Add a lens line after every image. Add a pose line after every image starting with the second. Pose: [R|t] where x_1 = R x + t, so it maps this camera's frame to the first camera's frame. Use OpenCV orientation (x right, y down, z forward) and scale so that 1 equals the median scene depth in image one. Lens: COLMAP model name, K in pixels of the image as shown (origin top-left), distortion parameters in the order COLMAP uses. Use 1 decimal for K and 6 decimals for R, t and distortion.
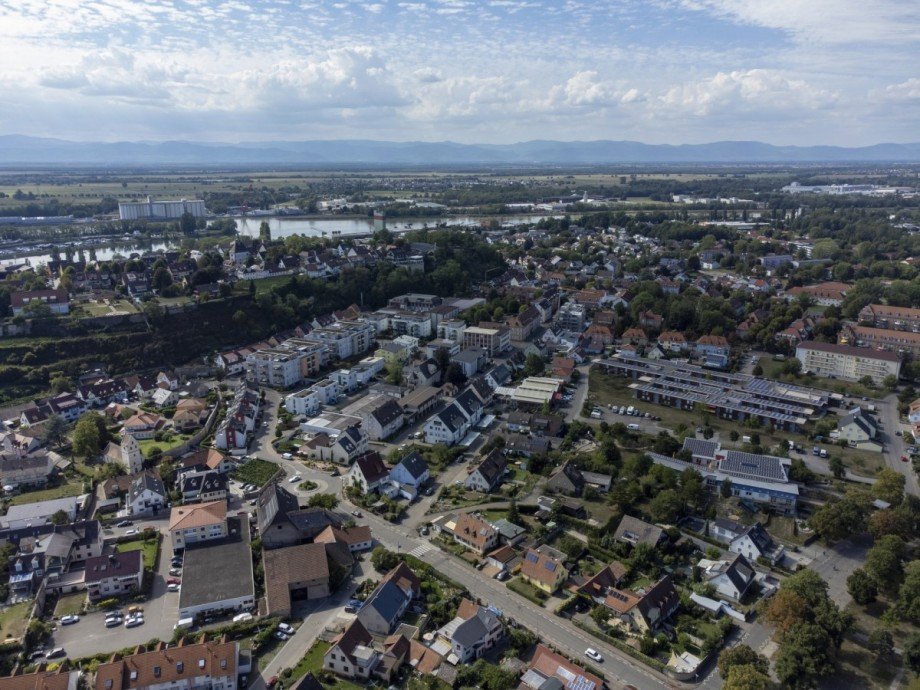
lens RADIAL K [[685.2, 0, 458.5], [0, 685.2, 342.5], [0, 0, 1]] dist [0.024631, -0.001793]
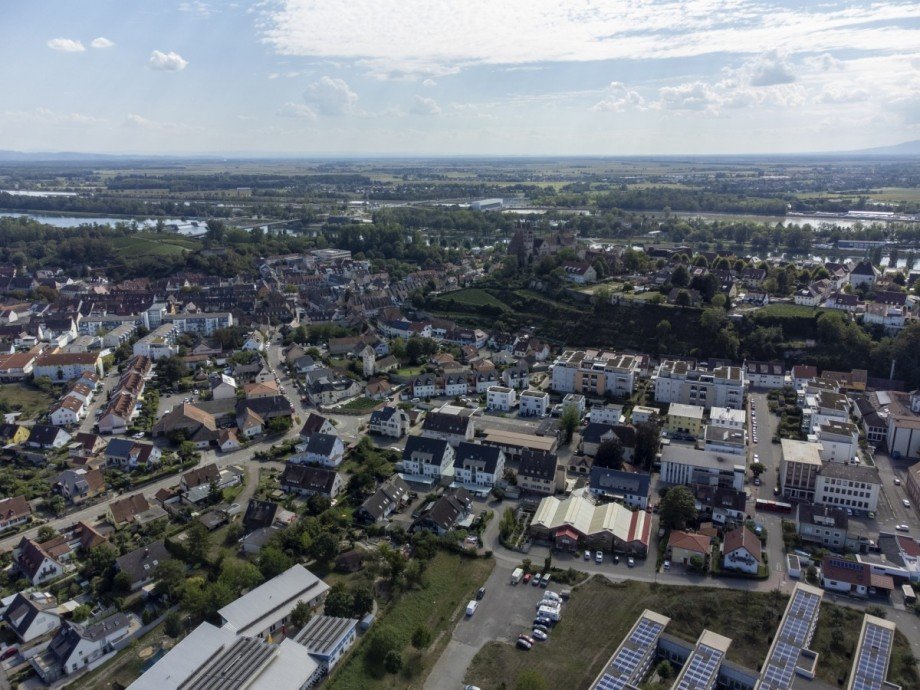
lens RADIAL K [[685.2, 0, 458.5], [0, 685.2, 342.5], [0, 0, 1]] dist [0.024631, -0.001793]
pose [[0.039376, 0.266757, -0.962959, 0.655042], [-0.256149, 0.934199, 0.248316, -0.203585], [0.965835, 0.236883, 0.105114, 0.737707]]
